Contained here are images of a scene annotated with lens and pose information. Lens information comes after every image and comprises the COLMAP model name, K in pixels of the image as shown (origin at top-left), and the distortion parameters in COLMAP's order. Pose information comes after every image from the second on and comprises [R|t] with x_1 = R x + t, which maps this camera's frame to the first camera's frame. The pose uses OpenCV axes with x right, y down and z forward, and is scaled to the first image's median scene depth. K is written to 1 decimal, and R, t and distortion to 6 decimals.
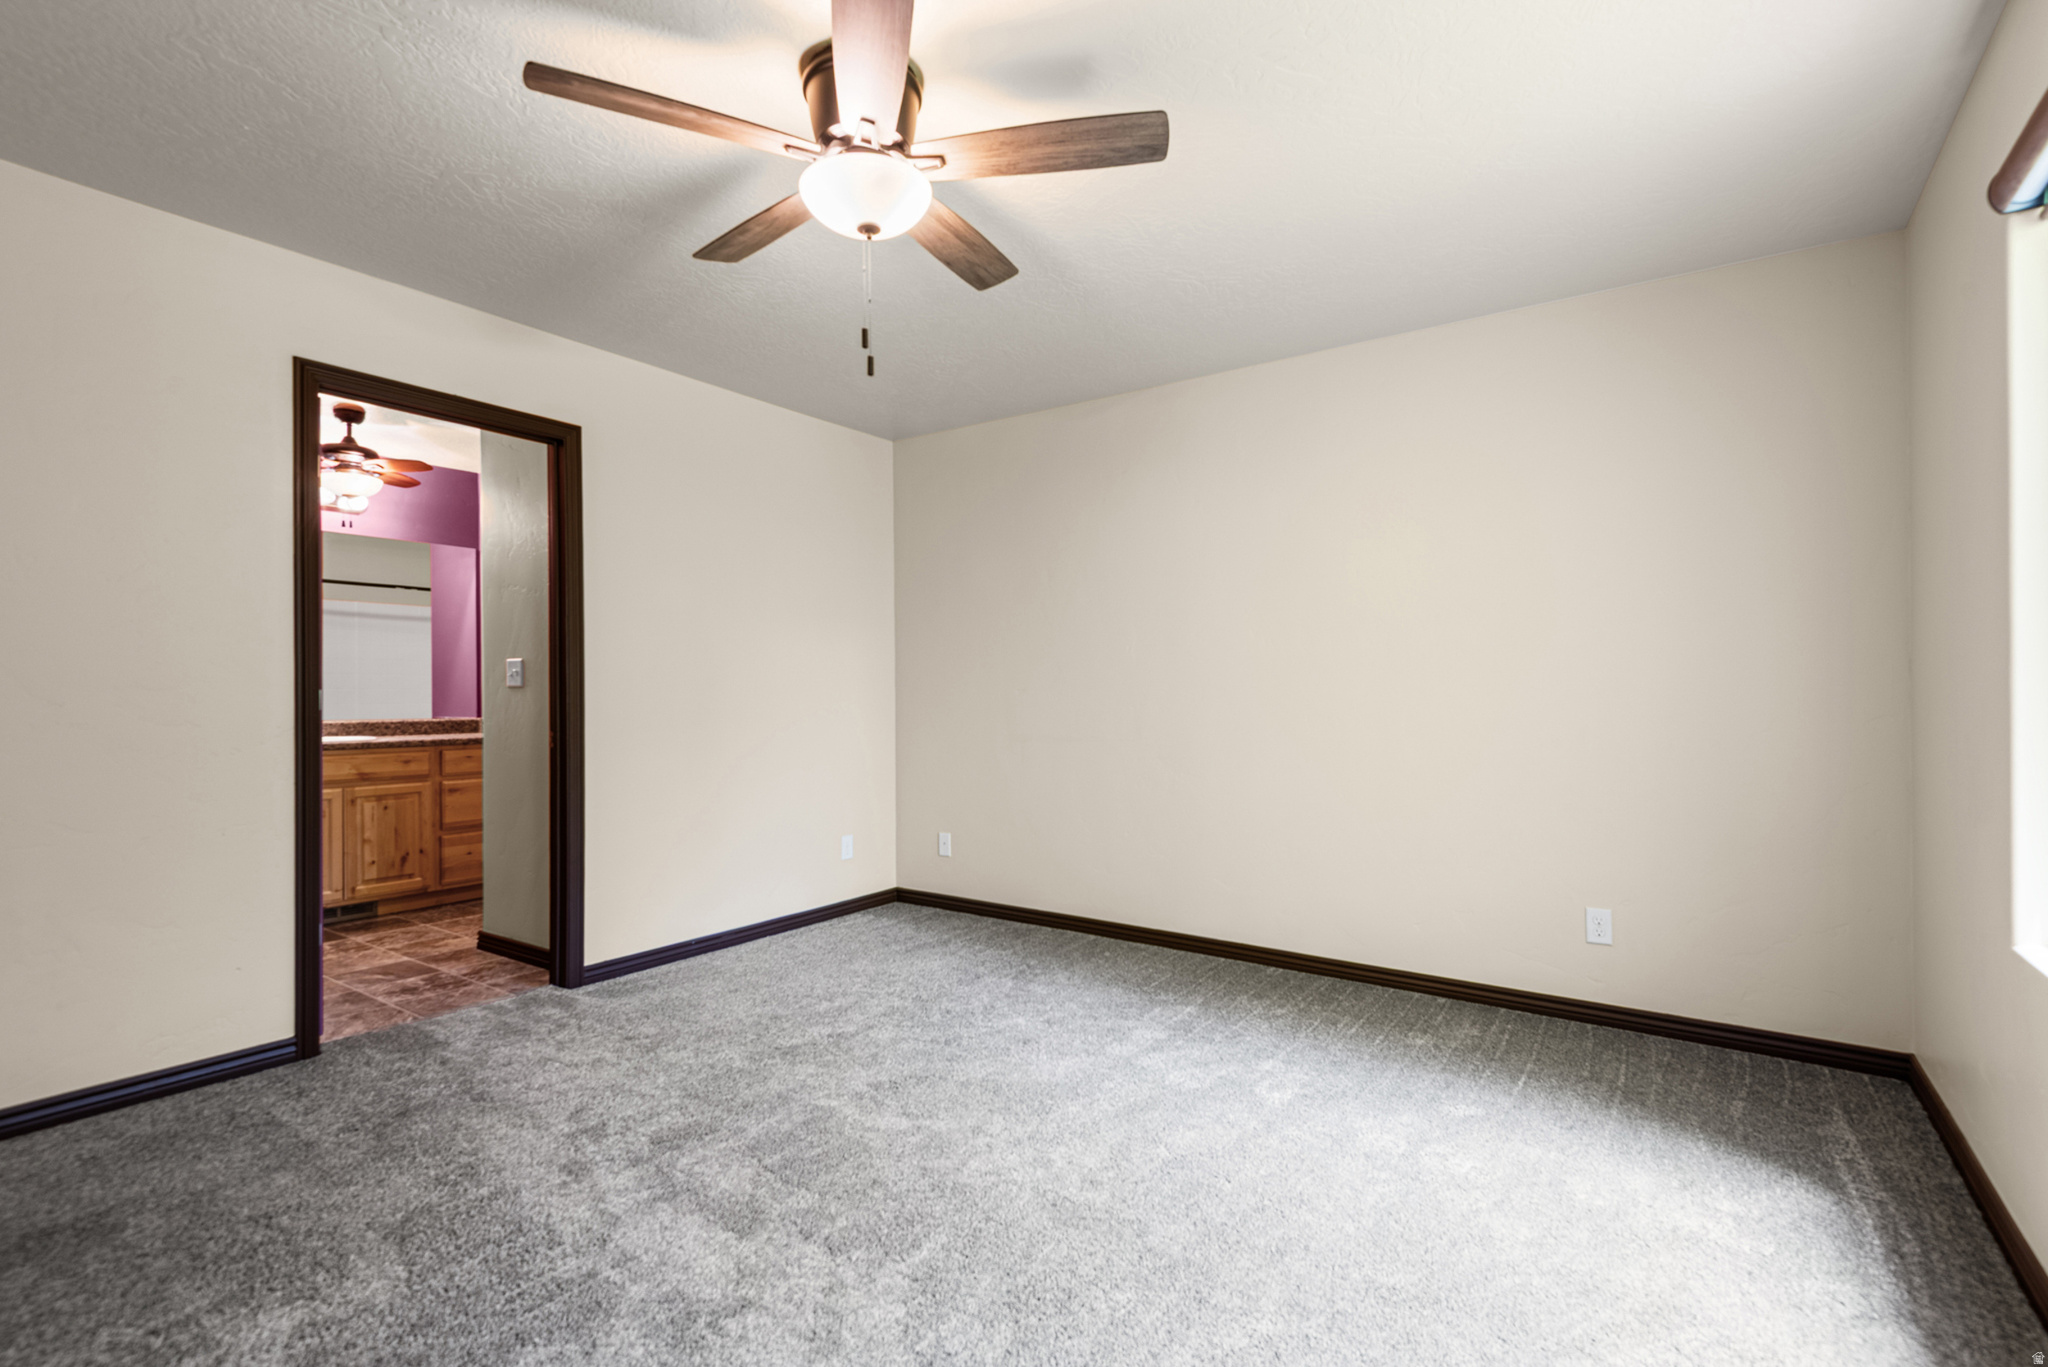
lens RADIAL K [[936.8, 0, 1028.9], [0, 936.8, 696.6], [0, 0, 1]] dist [0.020765, -0.000901]
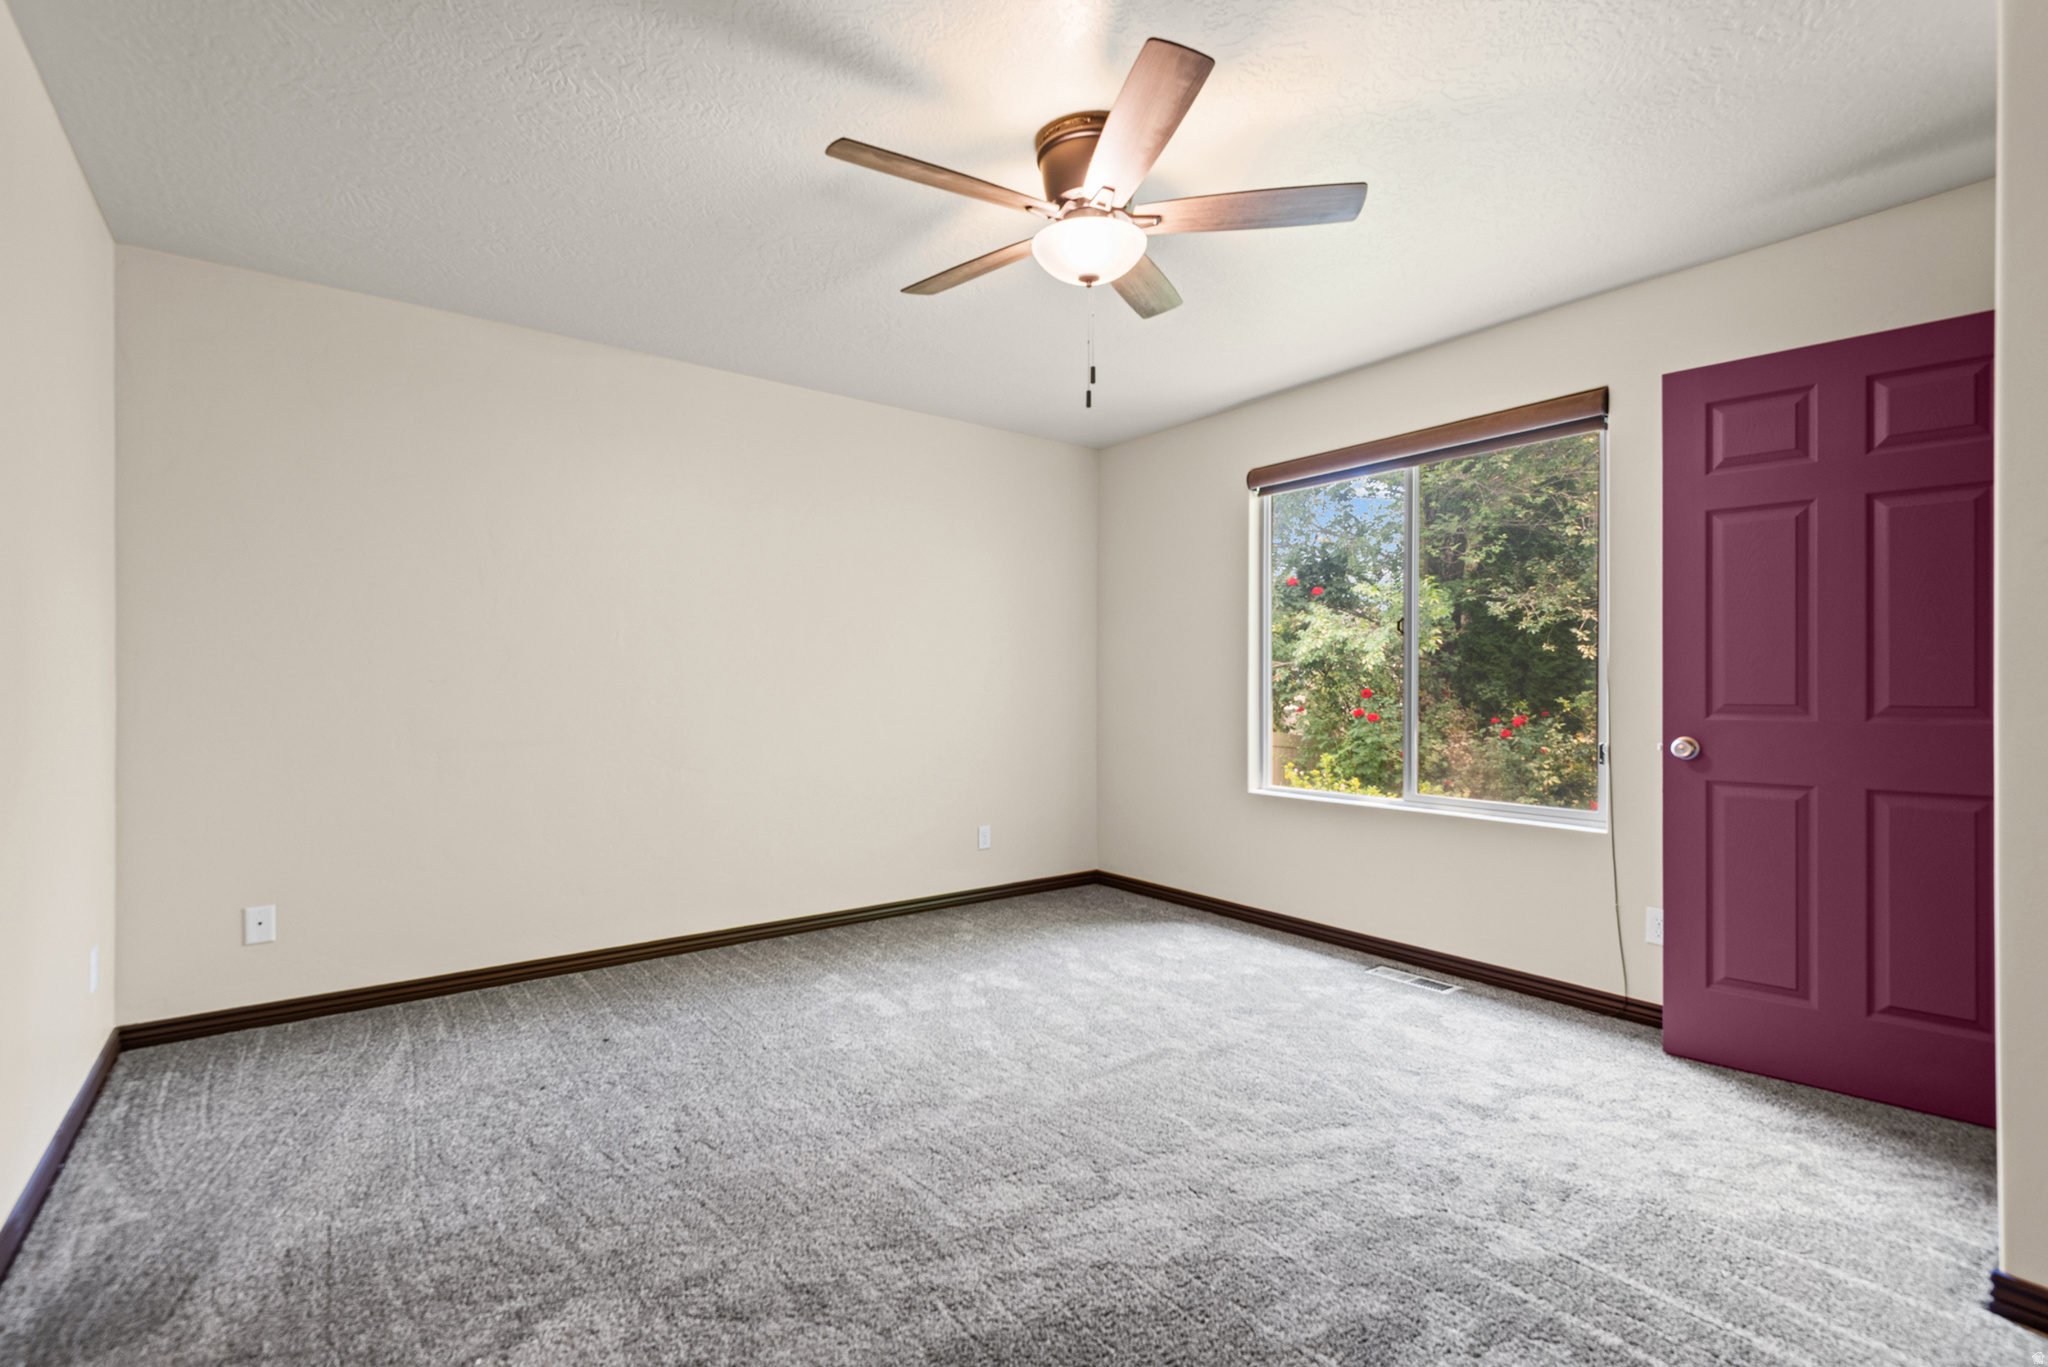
lens RADIAL K [[949.2, 0, 1009.2], [0, 949.2, 687.6], [0, 0, 1]] dist [0.034175, -0.000291]
pose [[0.307446, -0.000311, 0.951565, -0.924535], [0.002001, 0.999998, -0.000319, -0.001819], [-0.951563, 0.002002, 0.307446, 0.526586]]
